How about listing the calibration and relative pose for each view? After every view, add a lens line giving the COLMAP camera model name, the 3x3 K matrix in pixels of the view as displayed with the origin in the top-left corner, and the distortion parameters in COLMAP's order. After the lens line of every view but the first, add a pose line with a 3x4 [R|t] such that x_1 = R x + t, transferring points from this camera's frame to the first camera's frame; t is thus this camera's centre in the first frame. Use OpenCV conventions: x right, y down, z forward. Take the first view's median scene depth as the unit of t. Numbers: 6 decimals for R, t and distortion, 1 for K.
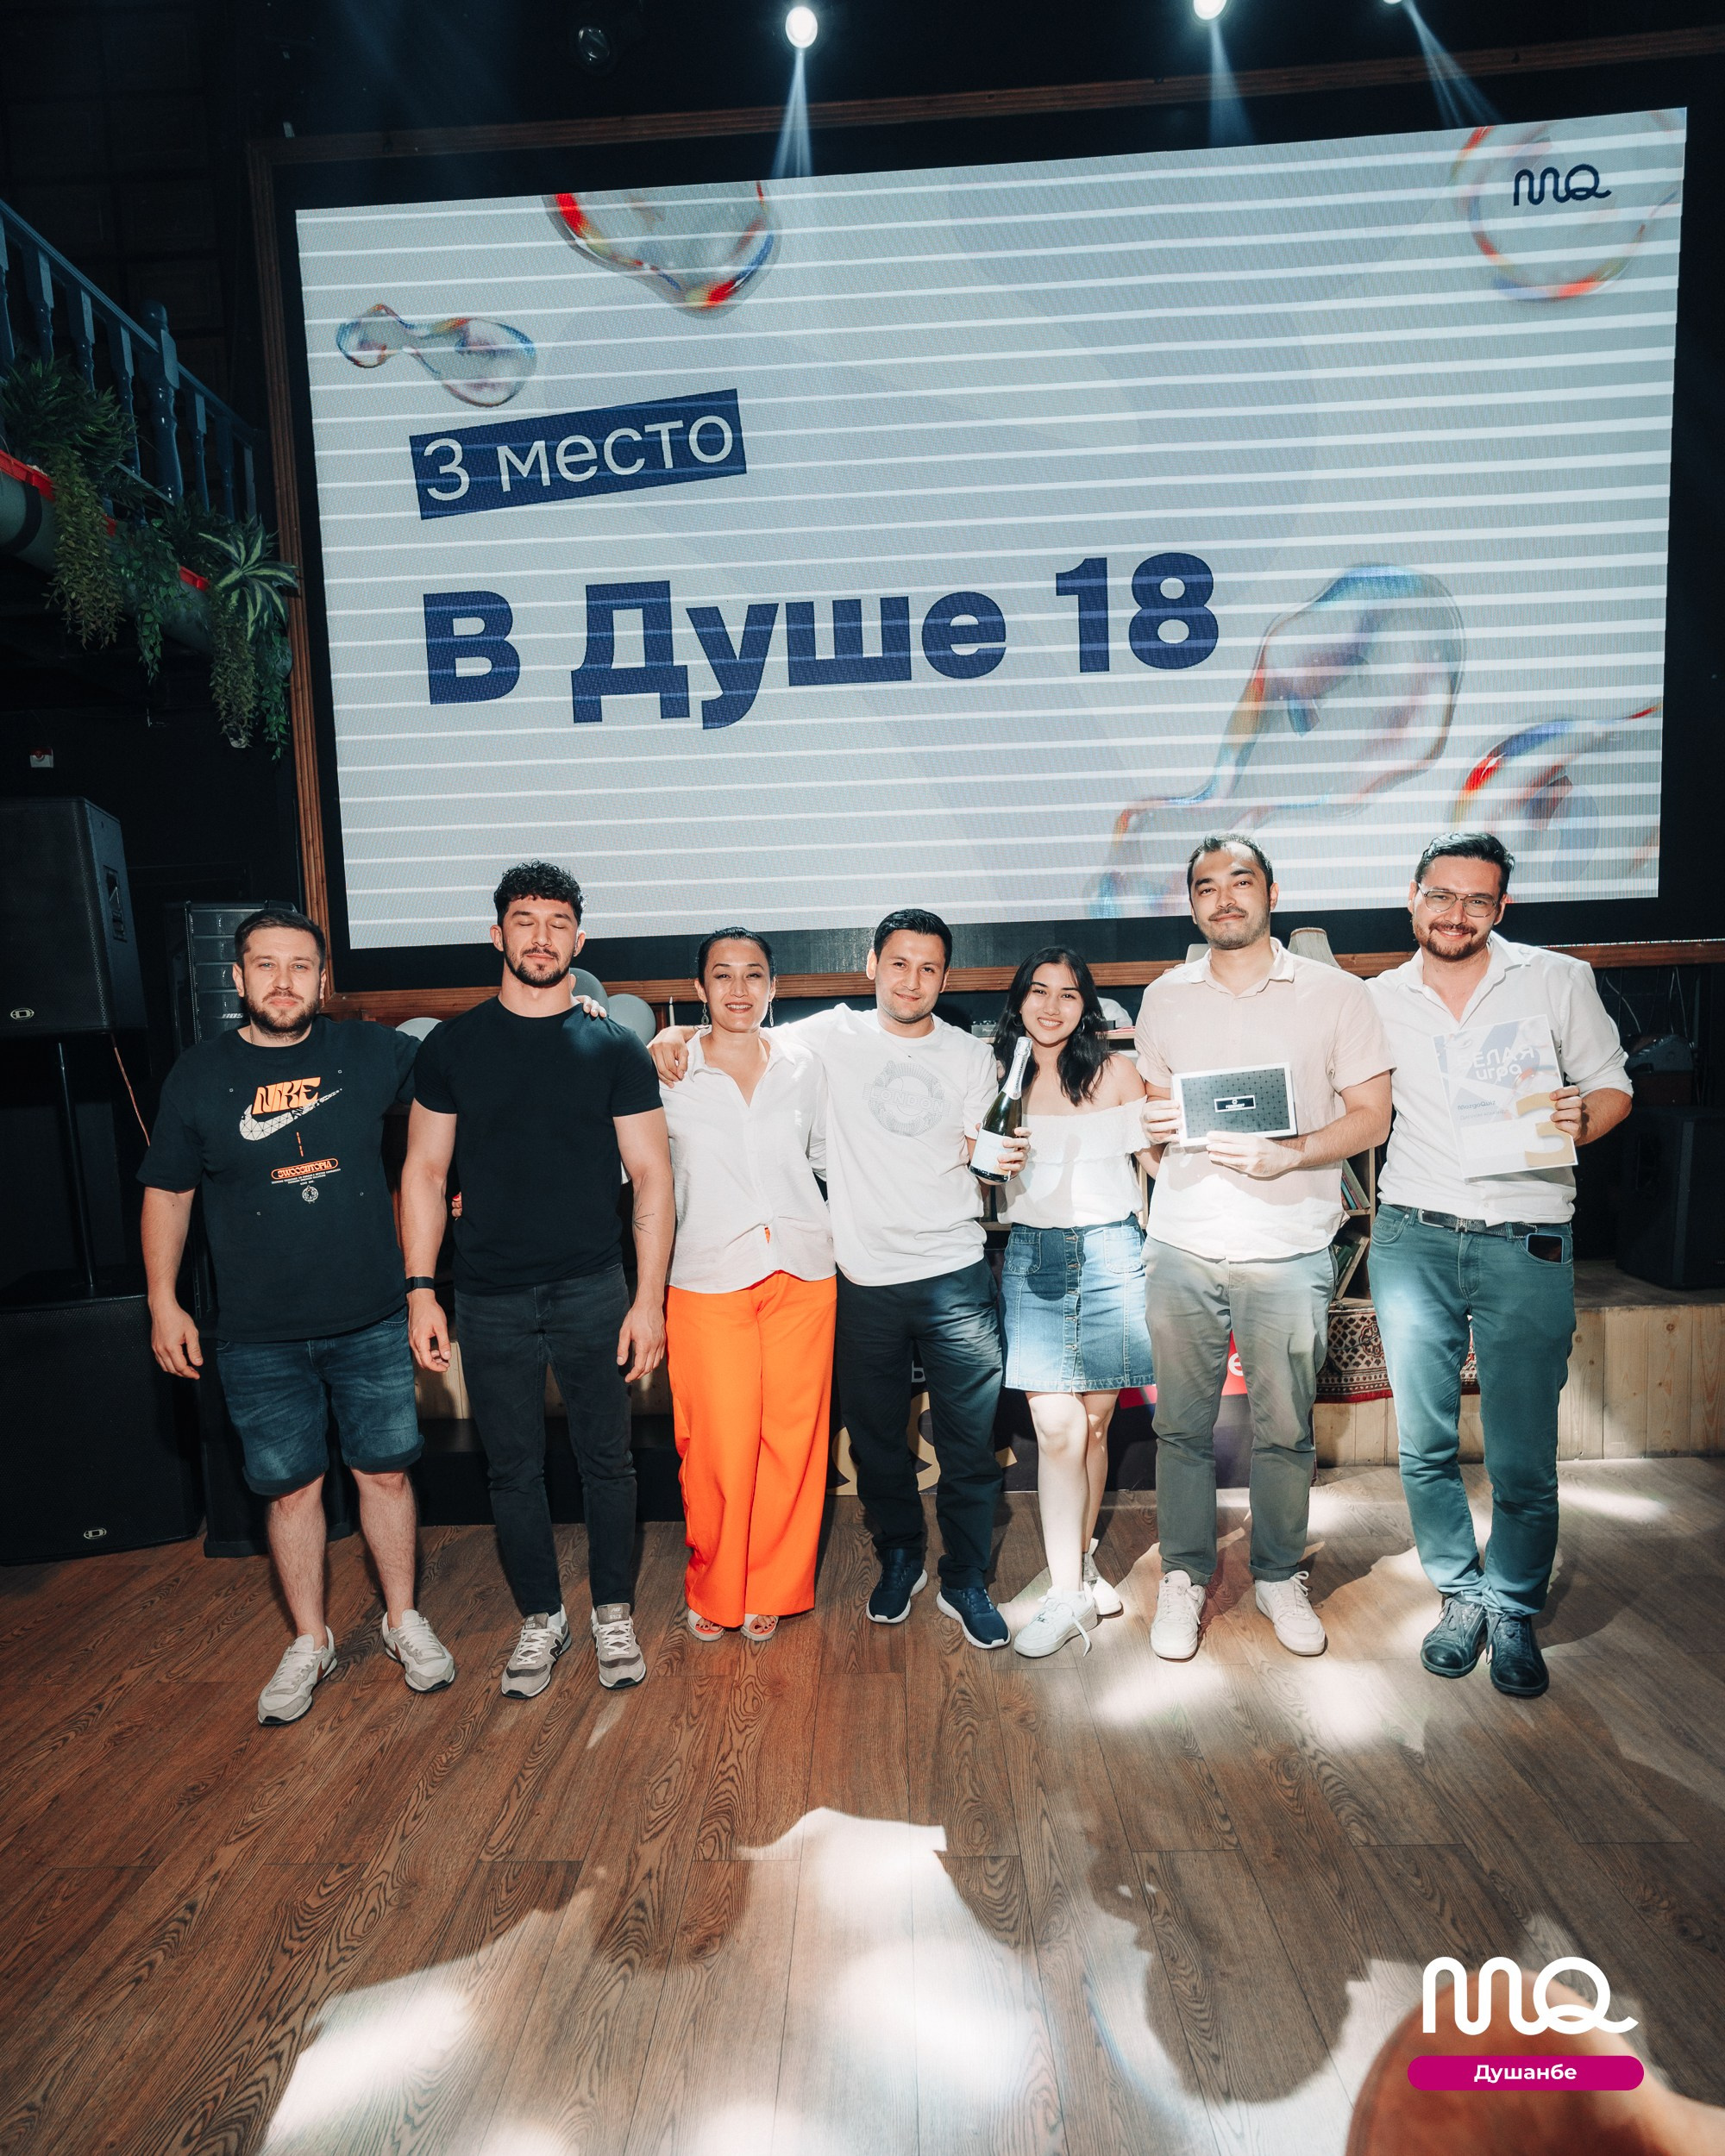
lens RADIAL K [[1250.0, 0, 852.8], [0, 1250.0, 1156.6], [0, 0, 1]] dist [-0.031385, 0.022943]
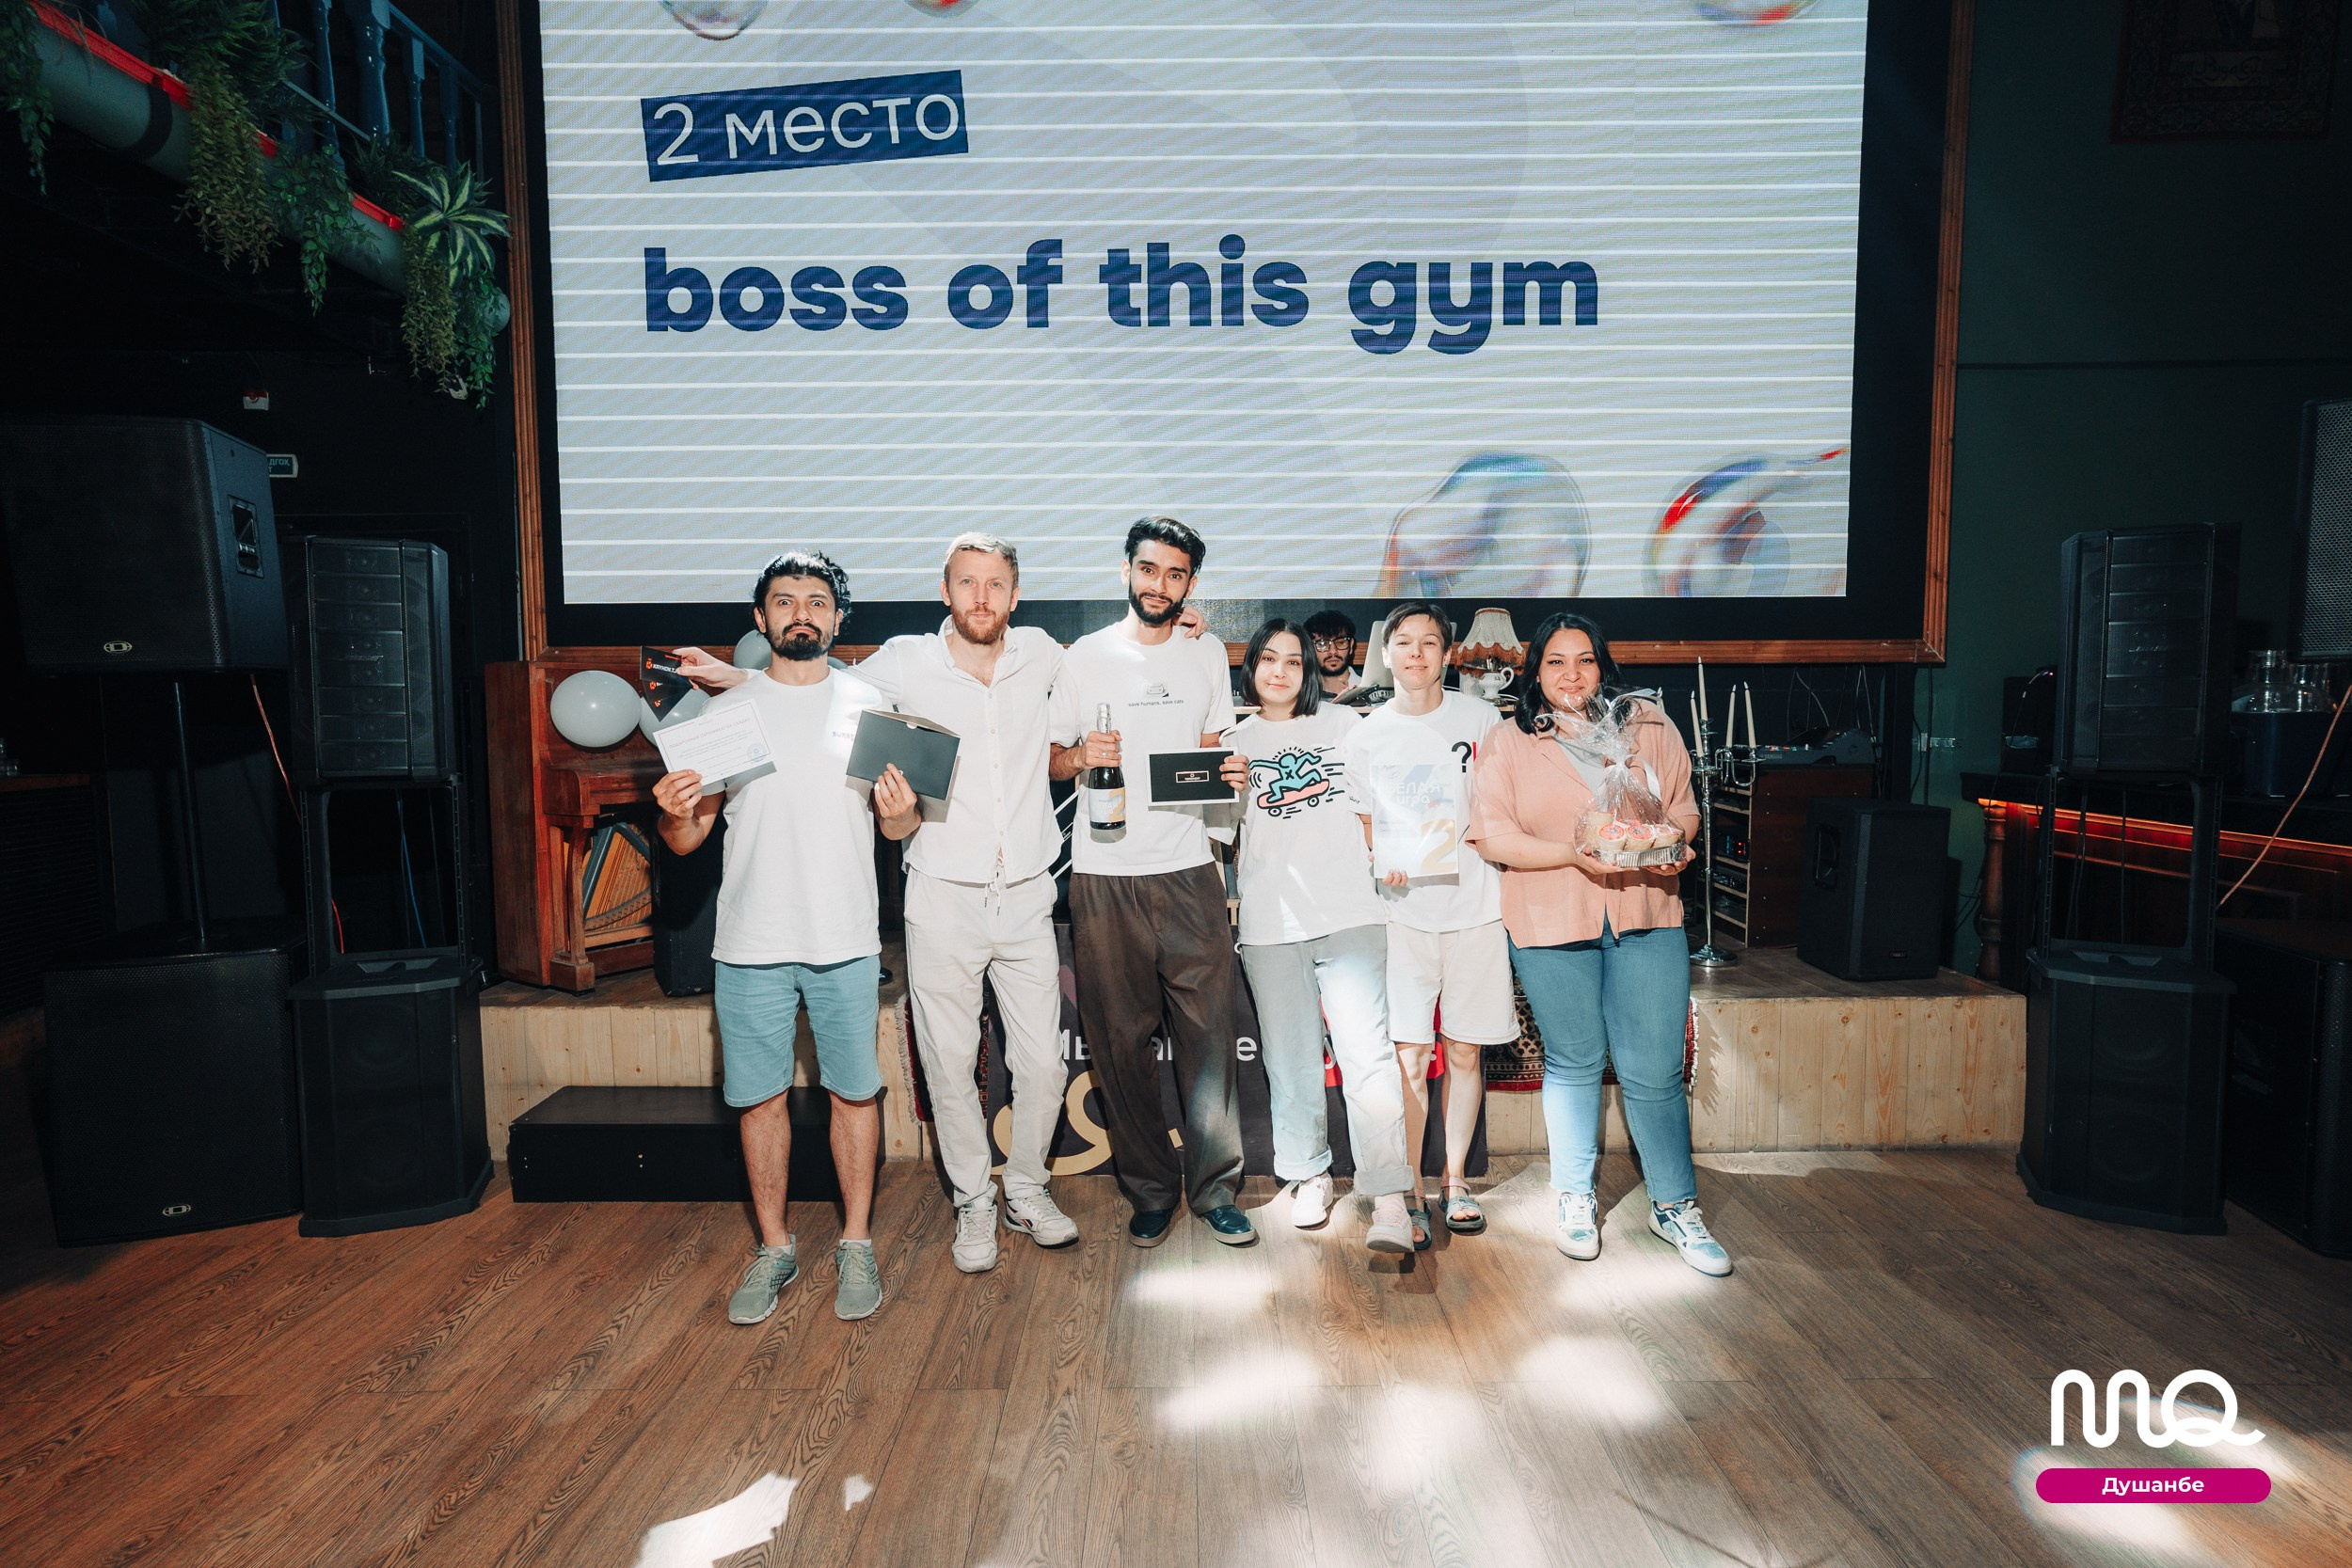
lens RADIAL K [[1148.5, 0, 1187.2], [0, 1148.5, 787.1], [0, 0, 1]] dist [-0.030432, 0.026822]
pose [[0.998688, 0.030057, 0.041463, 0.114828], [-0.028597, 0.998965, -0.035372, -0.002594], [-0.042483, 0.034140, 0.998514, 0.127401]]
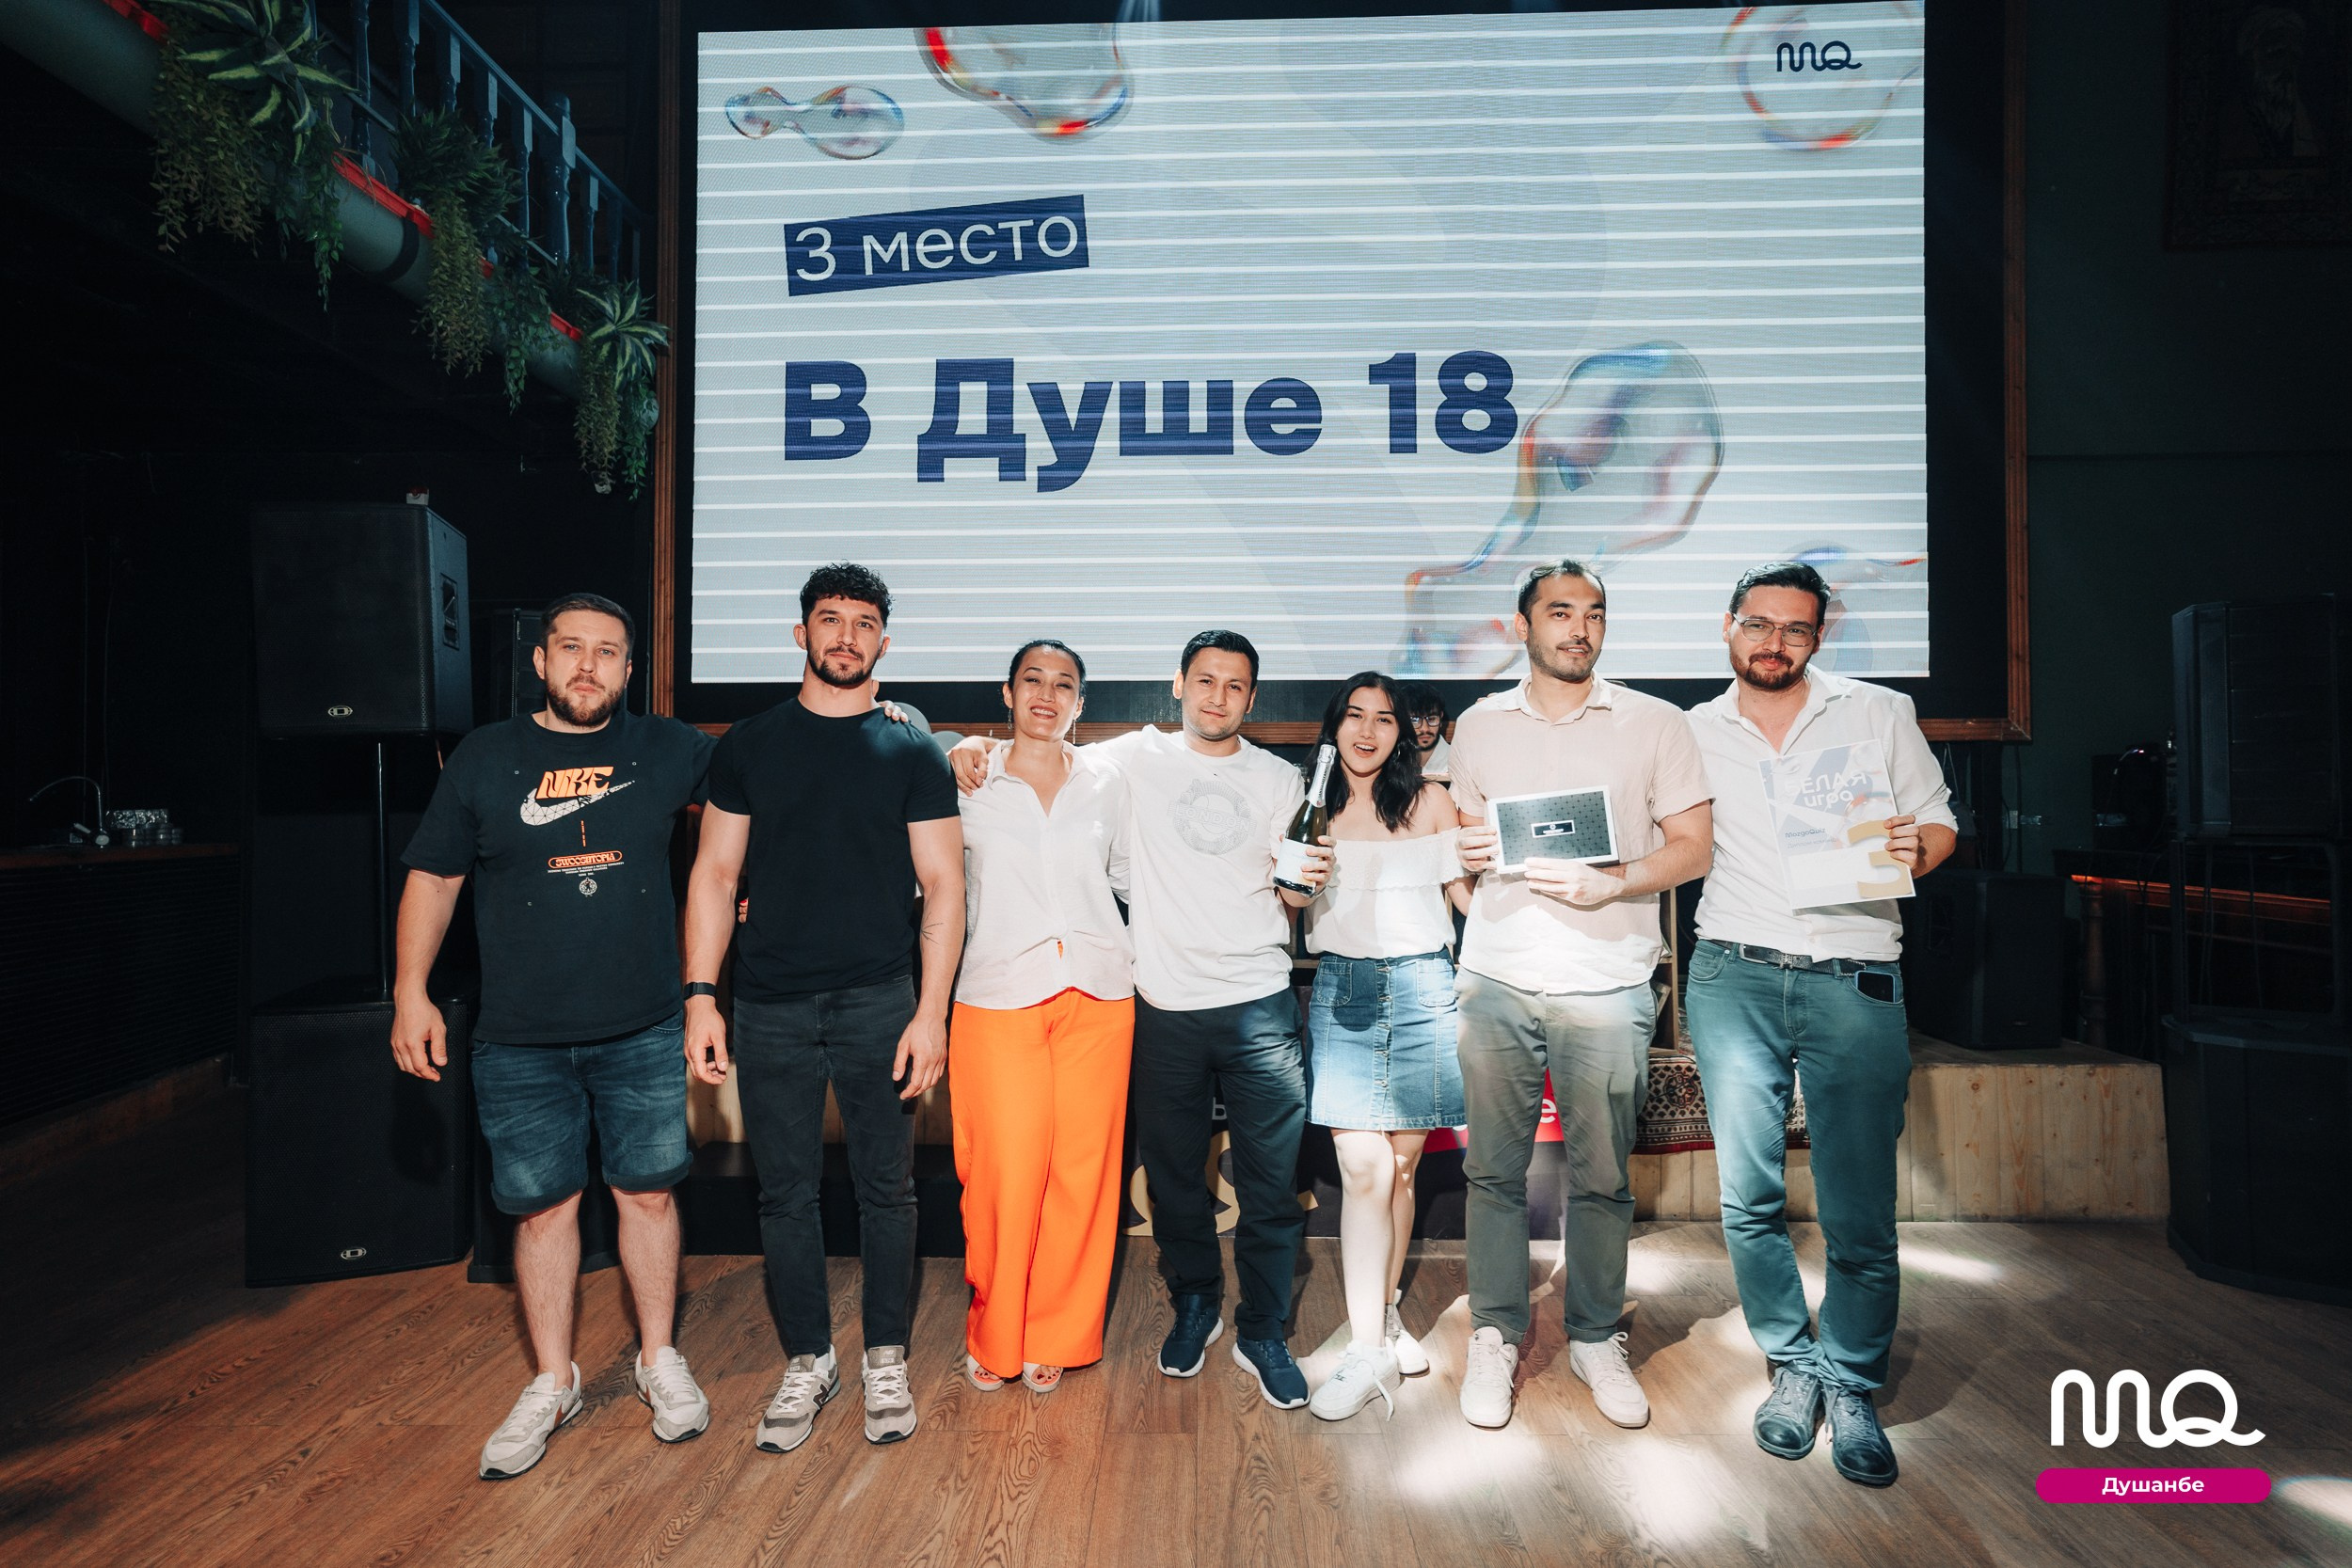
lens RADIAL K [[1139.7, 0, 1185.7], [0, 1139.7, 783.7], [0, 0, 1]] dist [-0.036425, 0.031189]
pose [[0.999252, 0.036269, 0.013431, 0.004763], [-0.034410, 0.992246, -0.119435, 0.032678], [-0.017659, 0.118884, 0.992751, 0.099612]]
